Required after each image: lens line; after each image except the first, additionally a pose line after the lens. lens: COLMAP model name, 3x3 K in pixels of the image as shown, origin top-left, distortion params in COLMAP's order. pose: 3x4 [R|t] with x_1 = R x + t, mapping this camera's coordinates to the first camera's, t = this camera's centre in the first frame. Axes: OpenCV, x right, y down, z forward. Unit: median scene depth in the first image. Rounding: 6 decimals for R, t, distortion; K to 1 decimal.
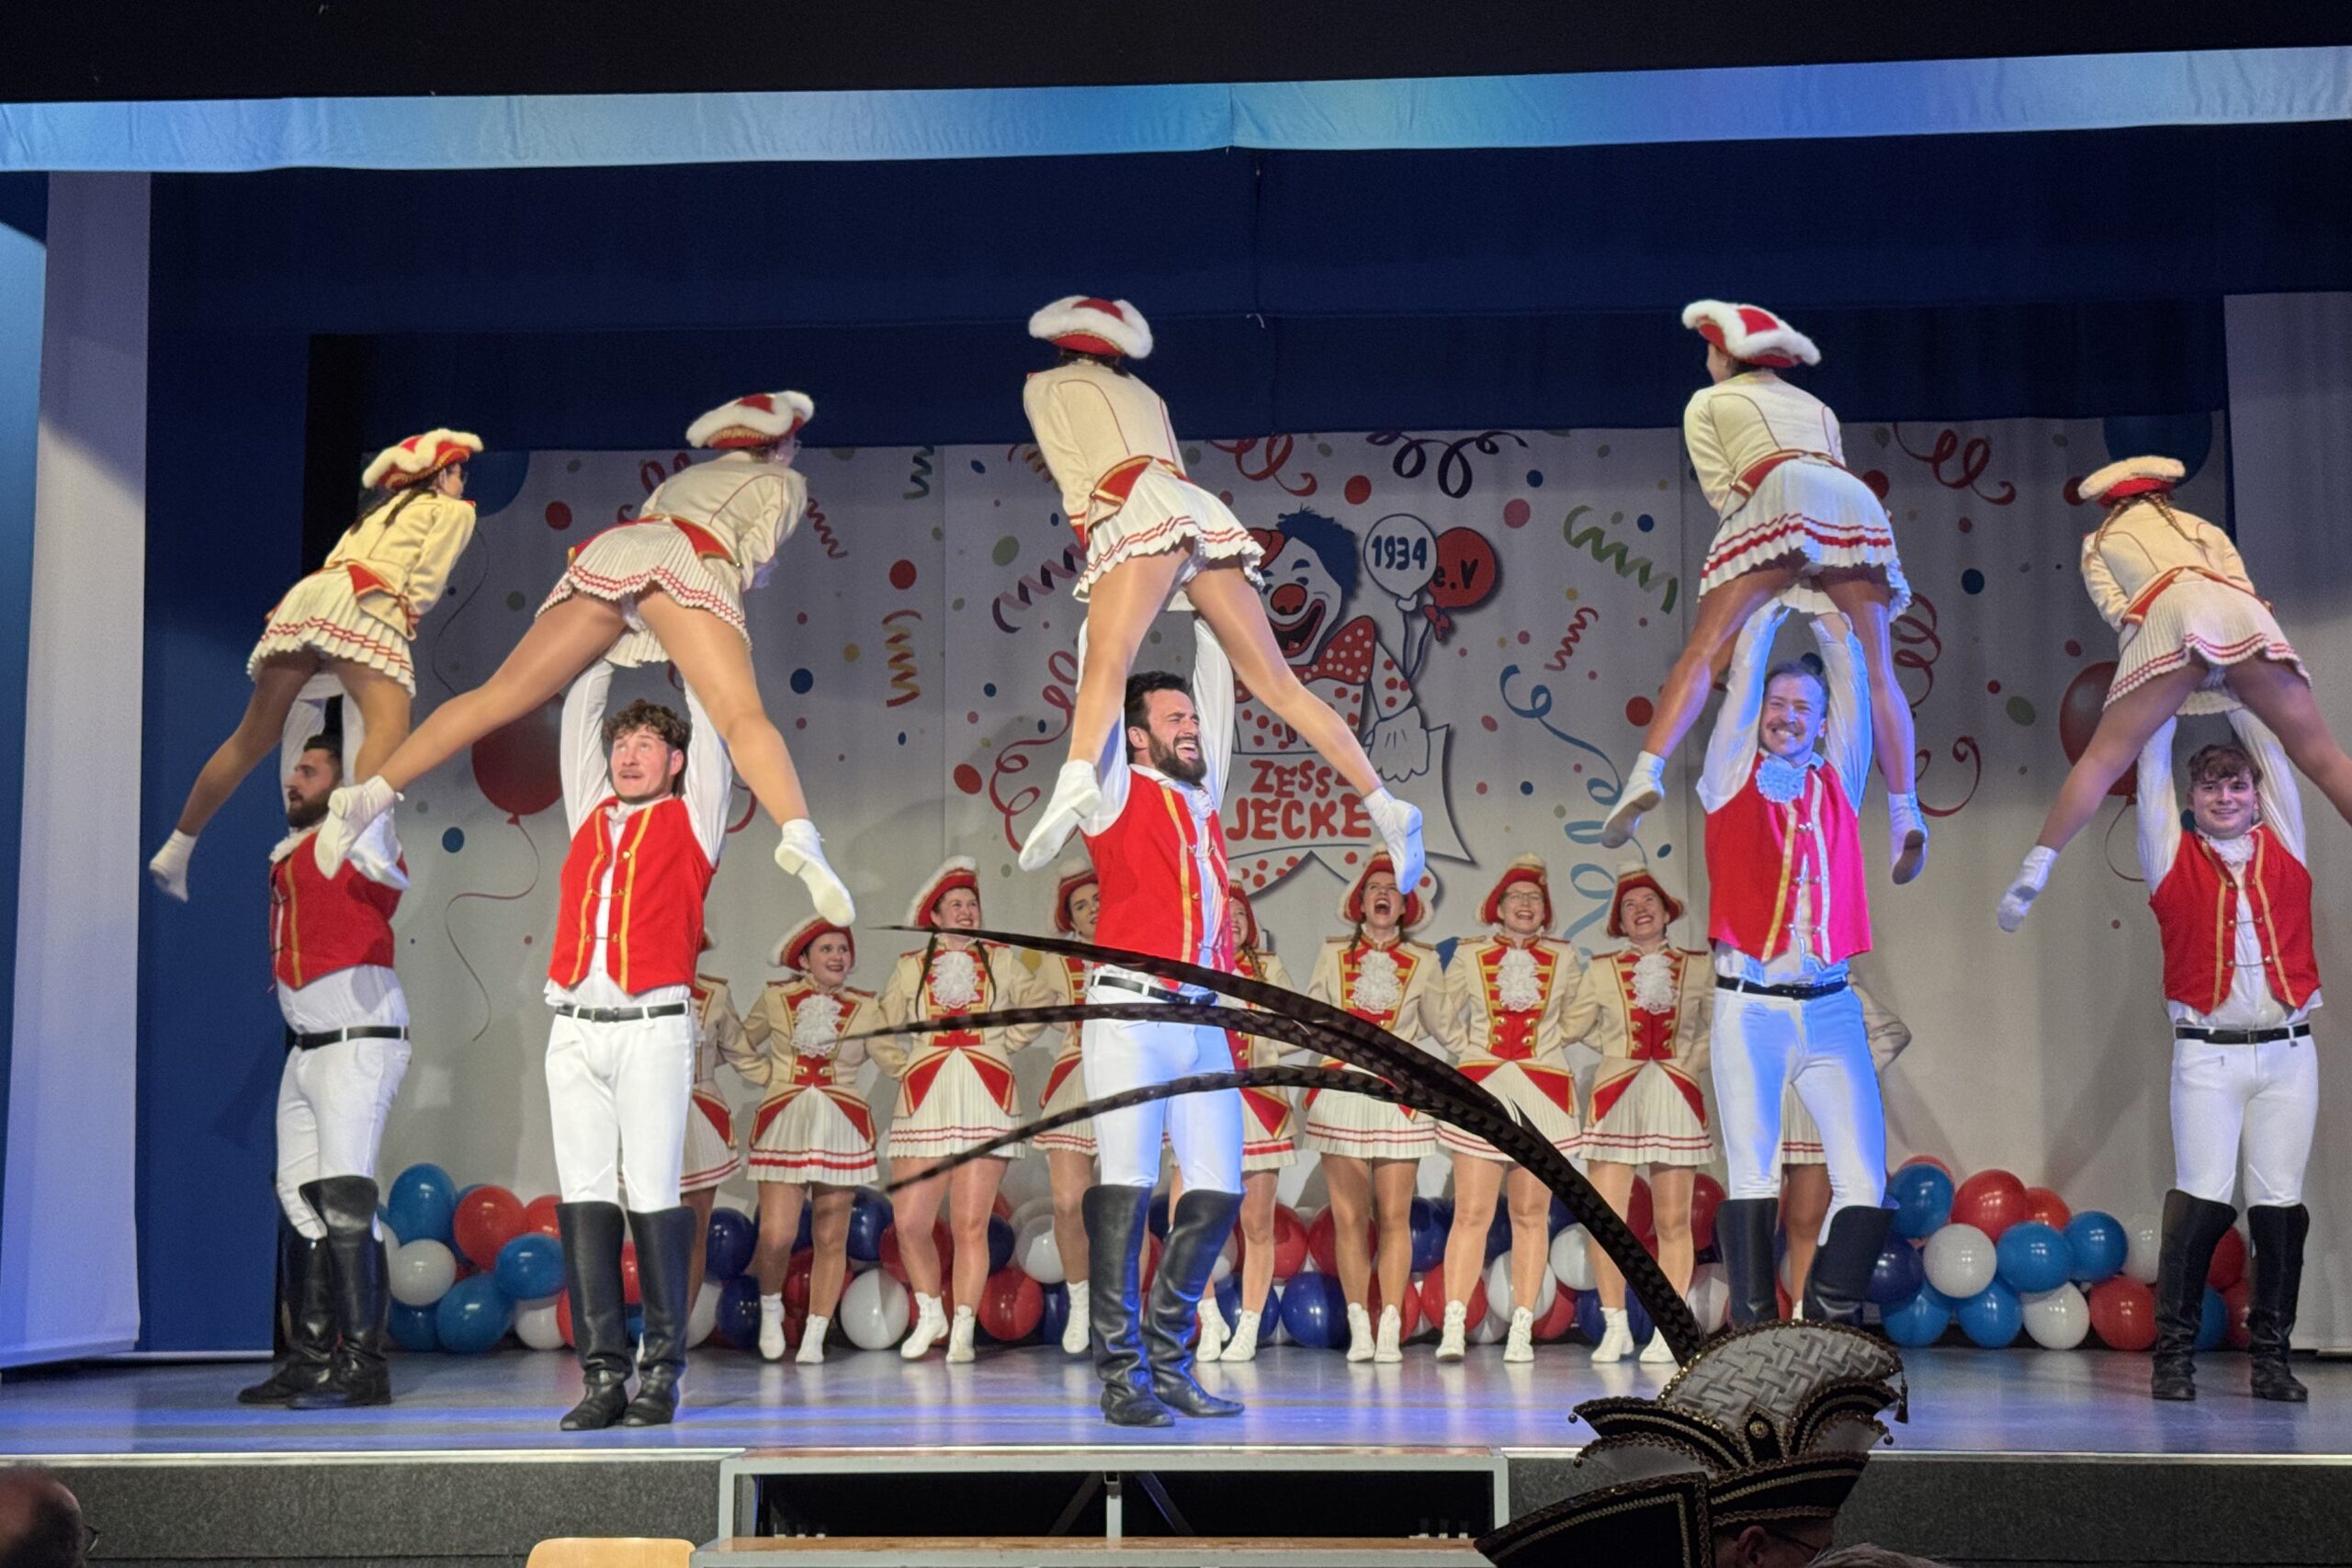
lens RADIAL K [[3165.3, 0, 1176.0], [0, 3165.3, 784.0], [0, 0, 1]] dist [0.134851, 0.081245]
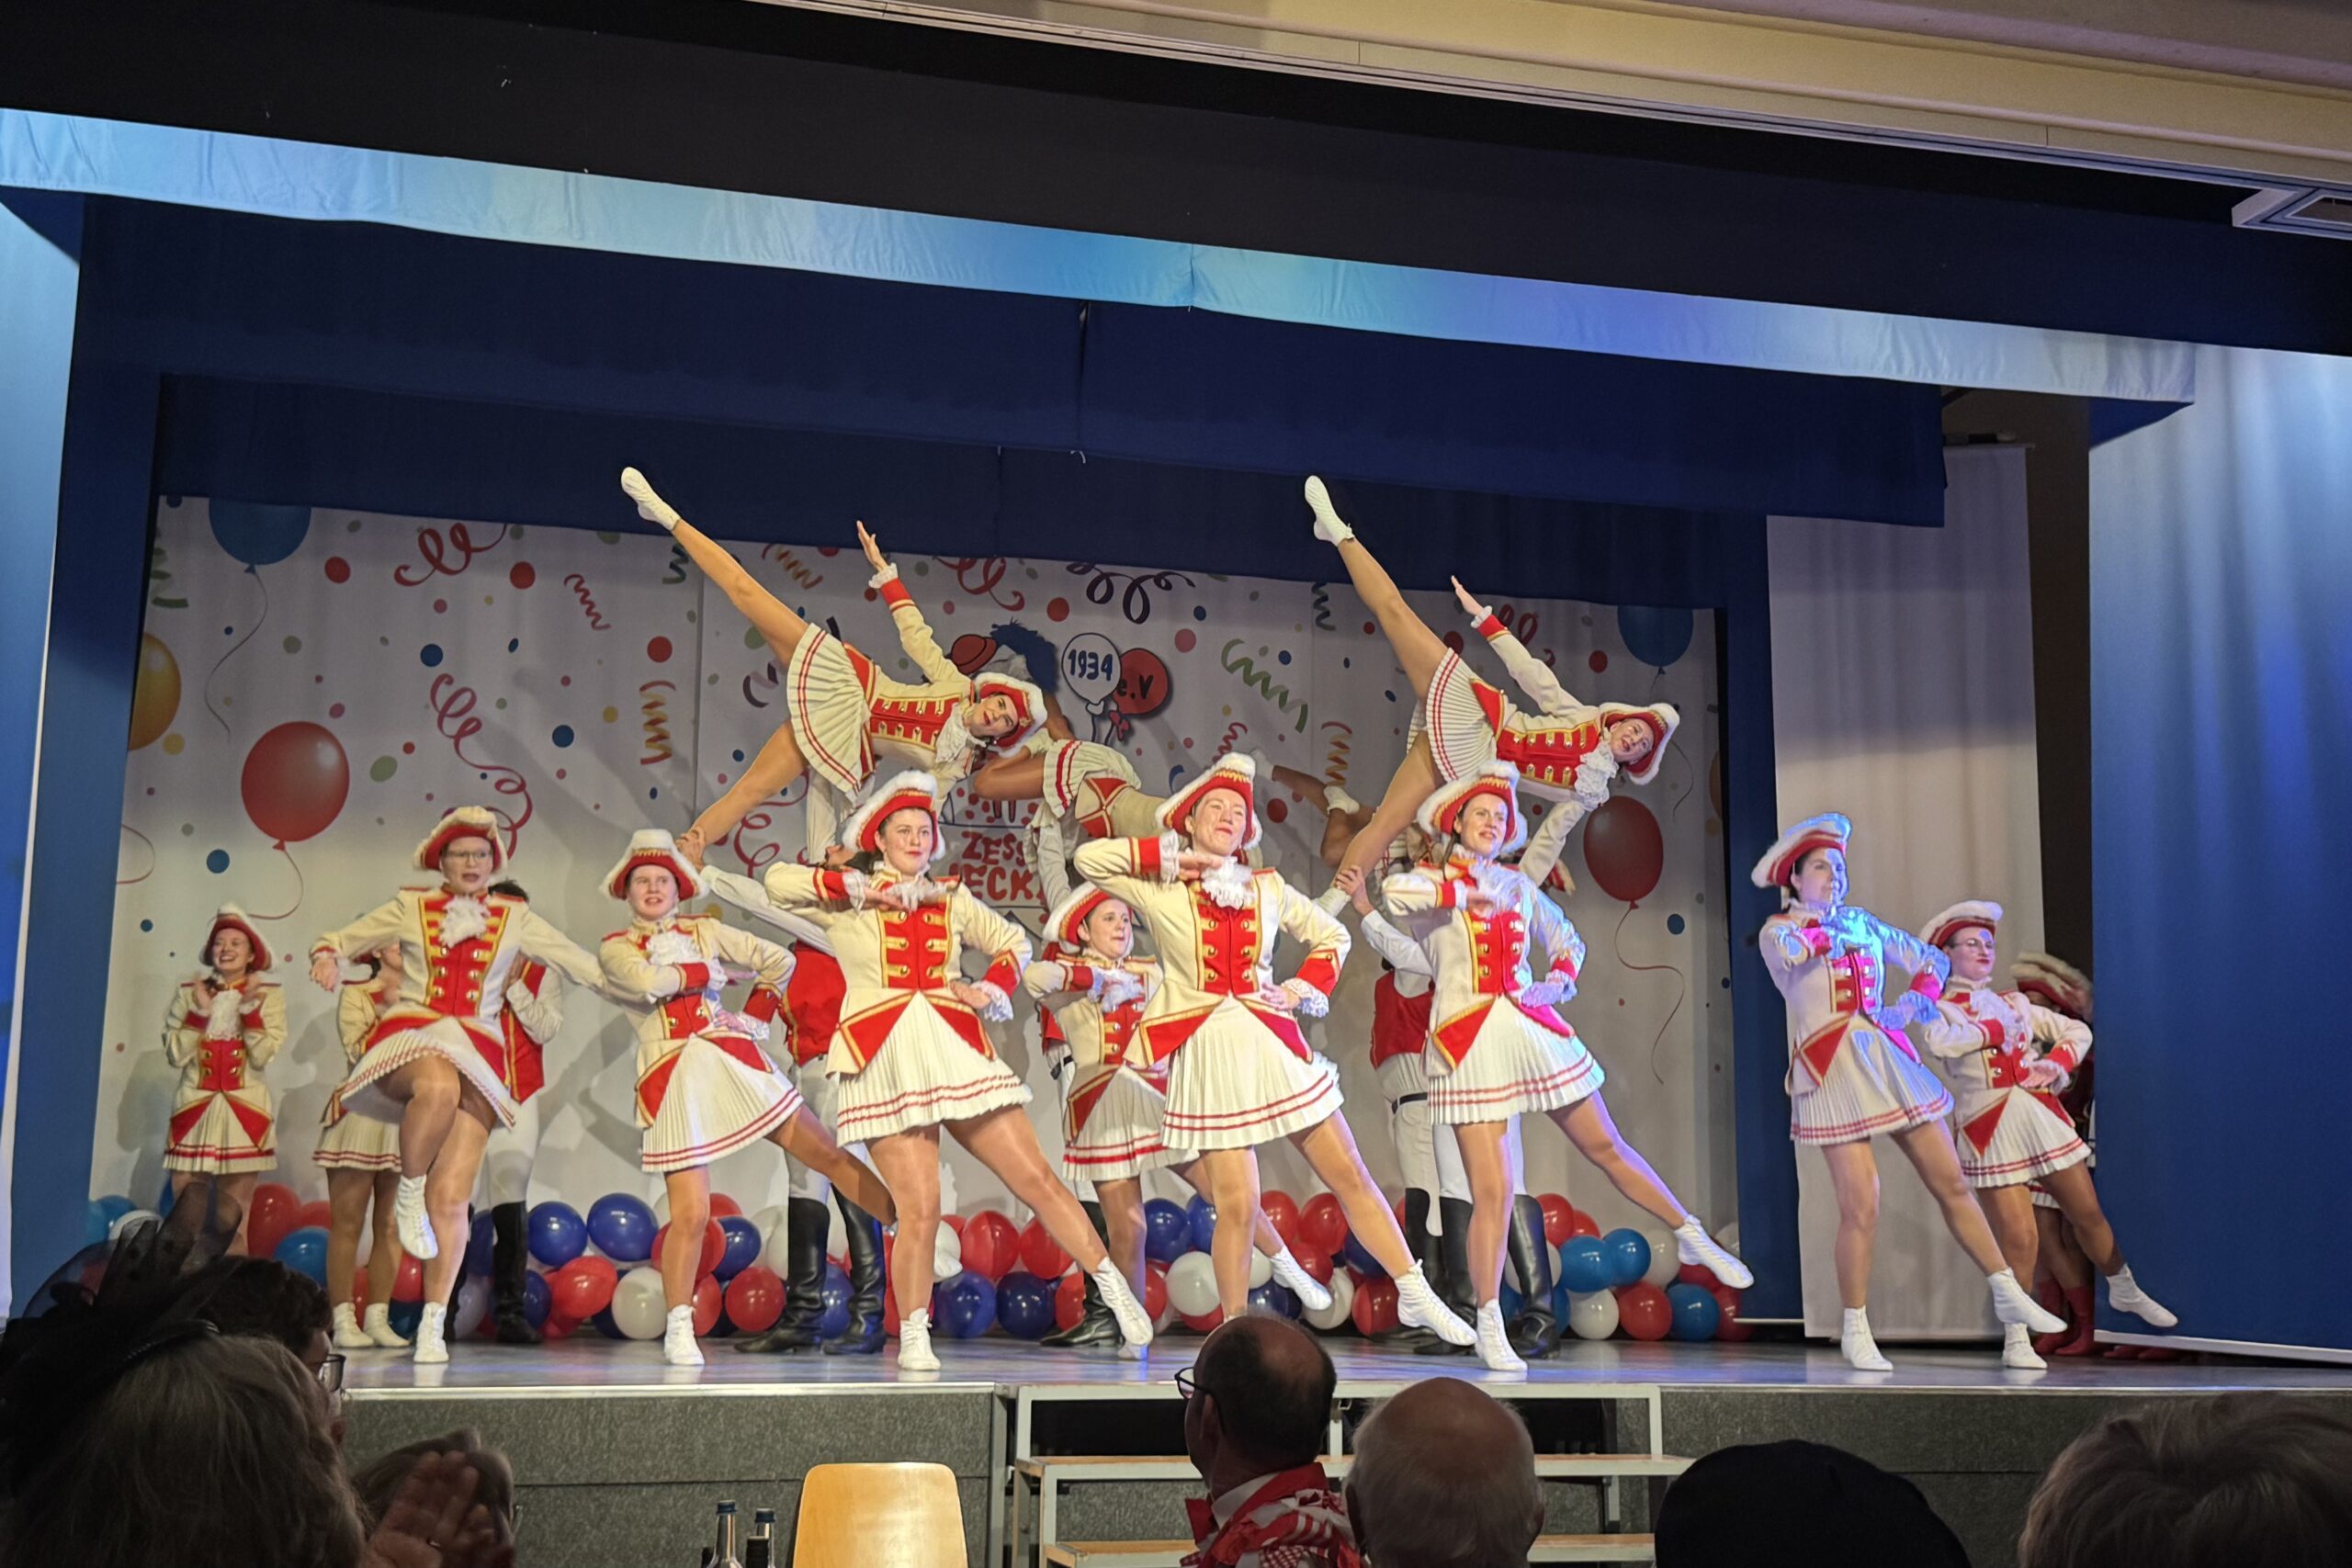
lens RADIAL K [[2675.7, 0, 1175.4], [0, 2675.7, 770.5], [0, 0, 1]] dist [0.135669, -0.011734]
pose [[0.950761, 0.068144, 0.302340, -0.202019], [-0.052894, 0.996894, -0.058355, 0.023772], [-0.305378, 0.039490, 0.951412, 0.033969]]
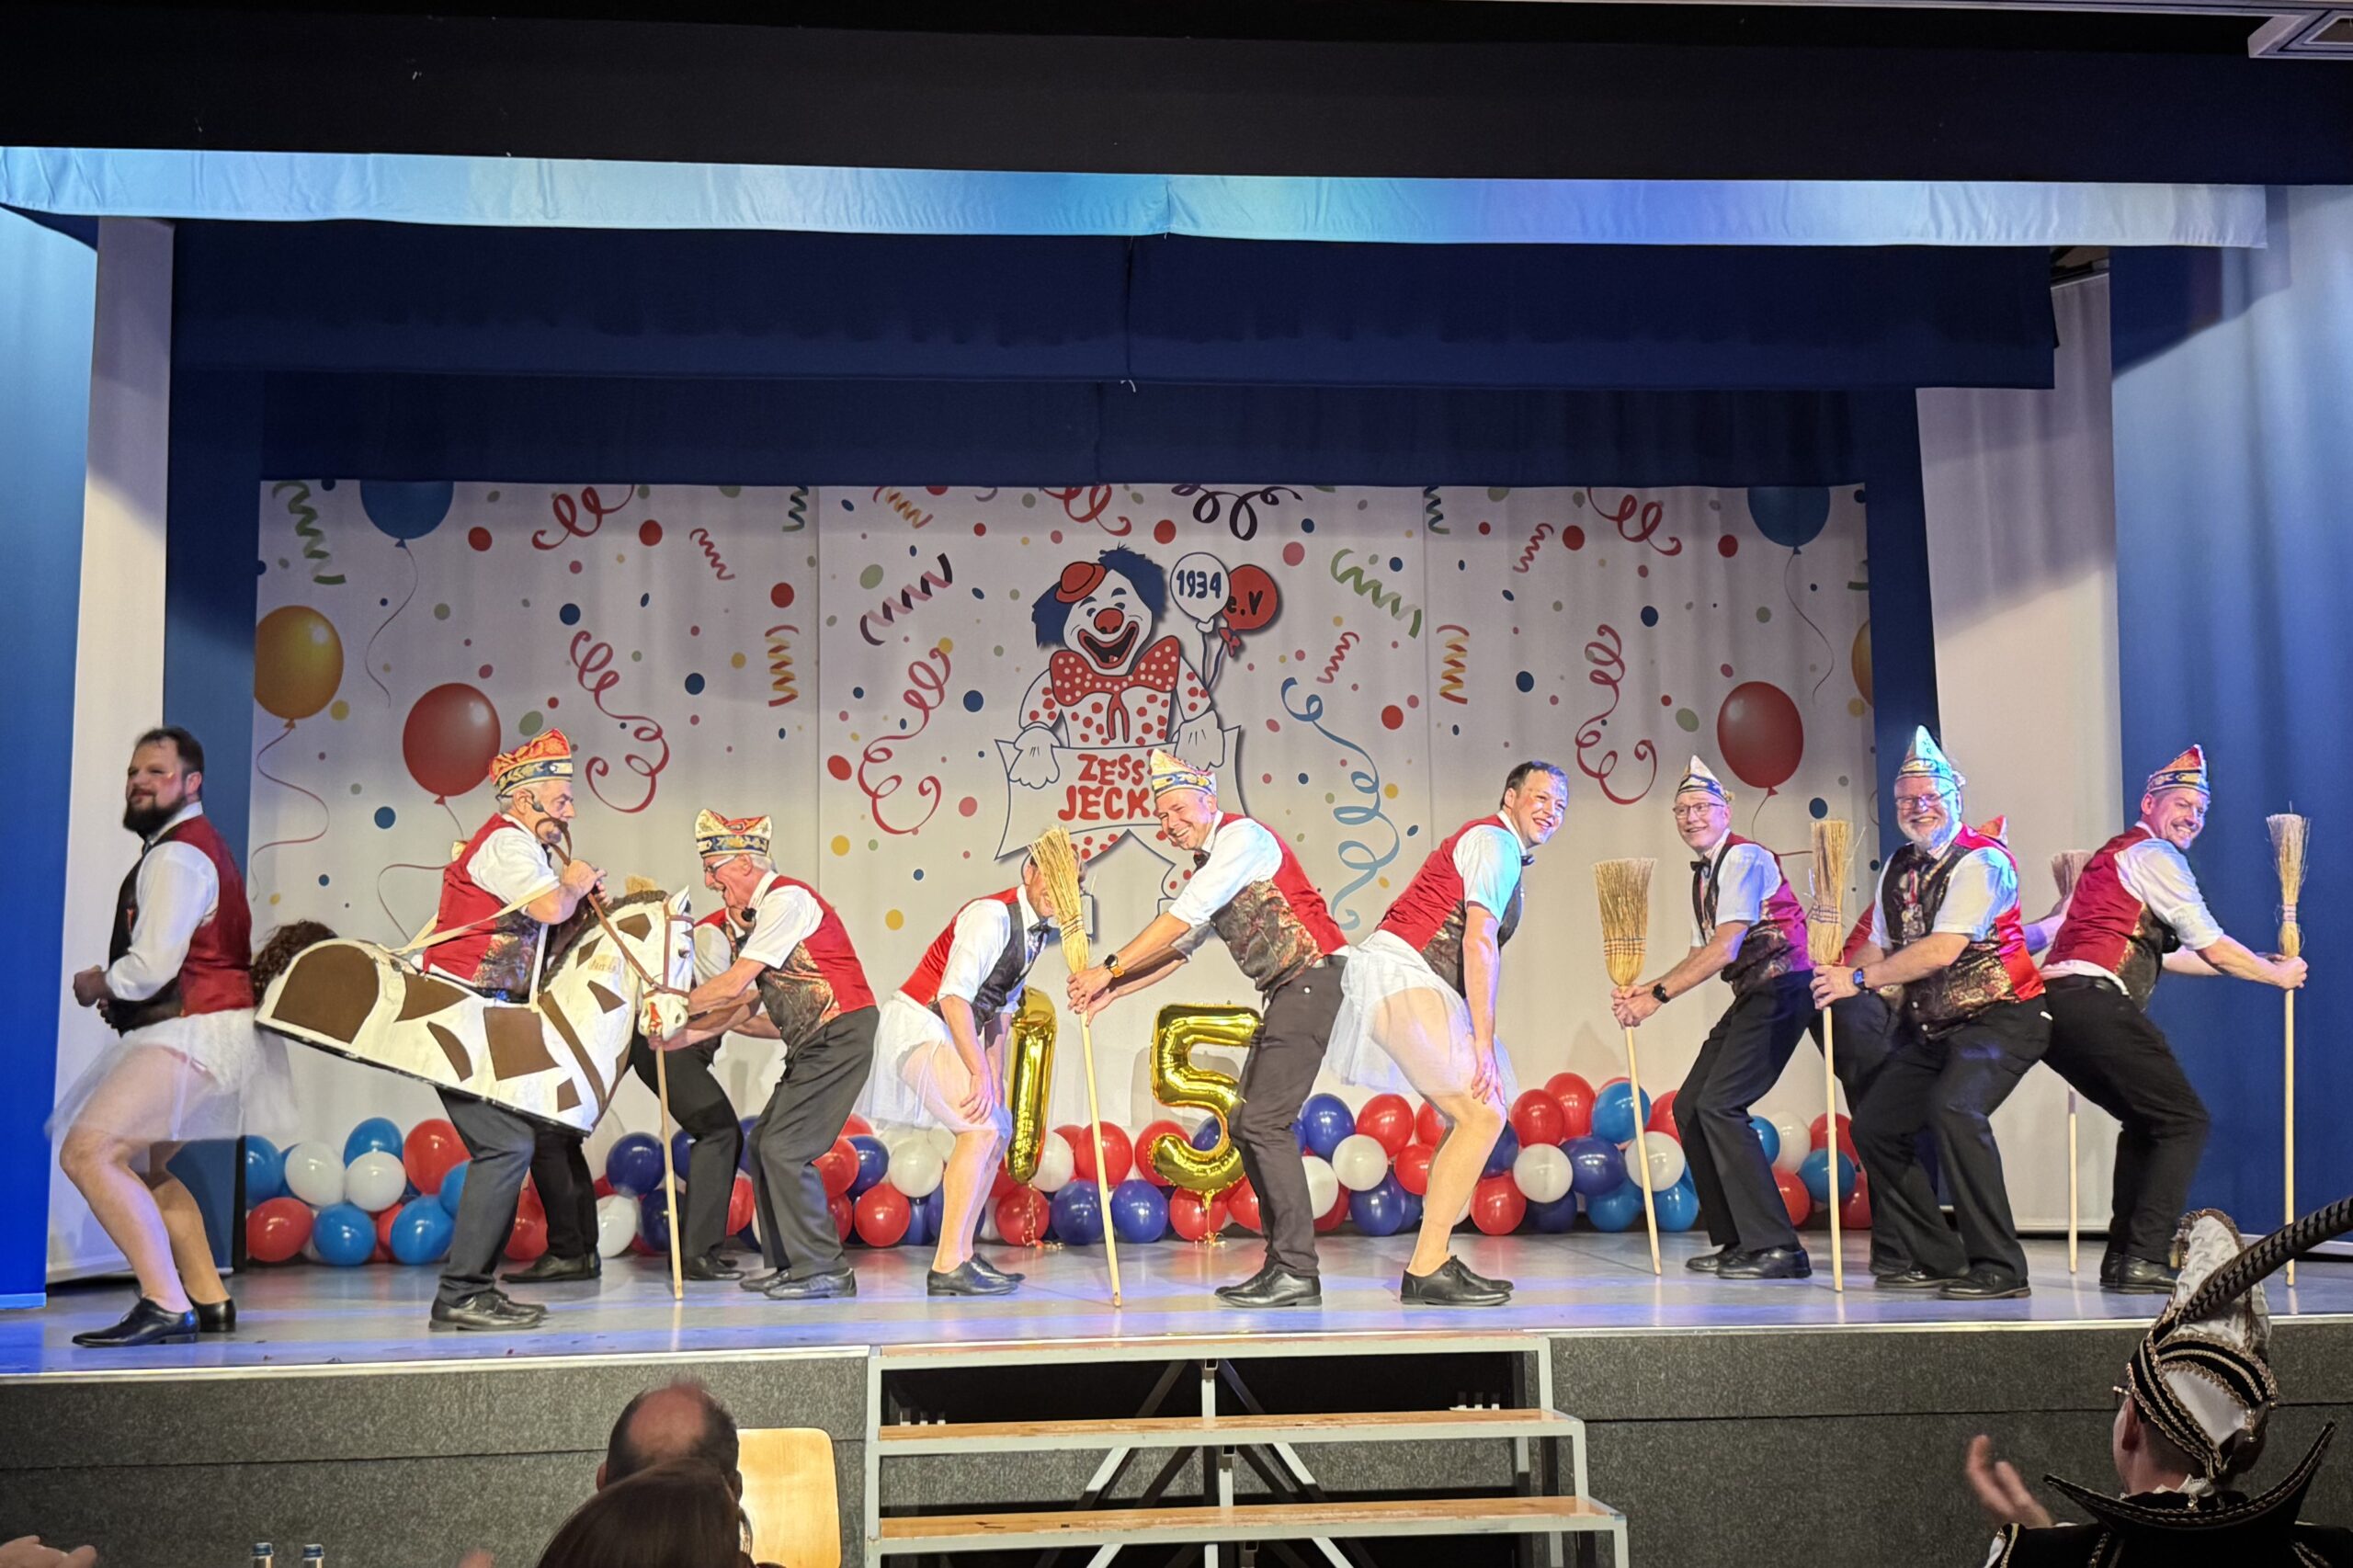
lens RADIAL K [[2517.1, 0, 1153.3], [0, 2517.1, 758.0], [0, 0, 1]] dist [0.126392, -0.021609]
pose [[0.988547, 0.008047, 0.150700, -0.092309], [-0.006452, 0.999918, -0.011071, 0.004506], [-0.150776, 0.009972, 0.988518, 0.049057]]
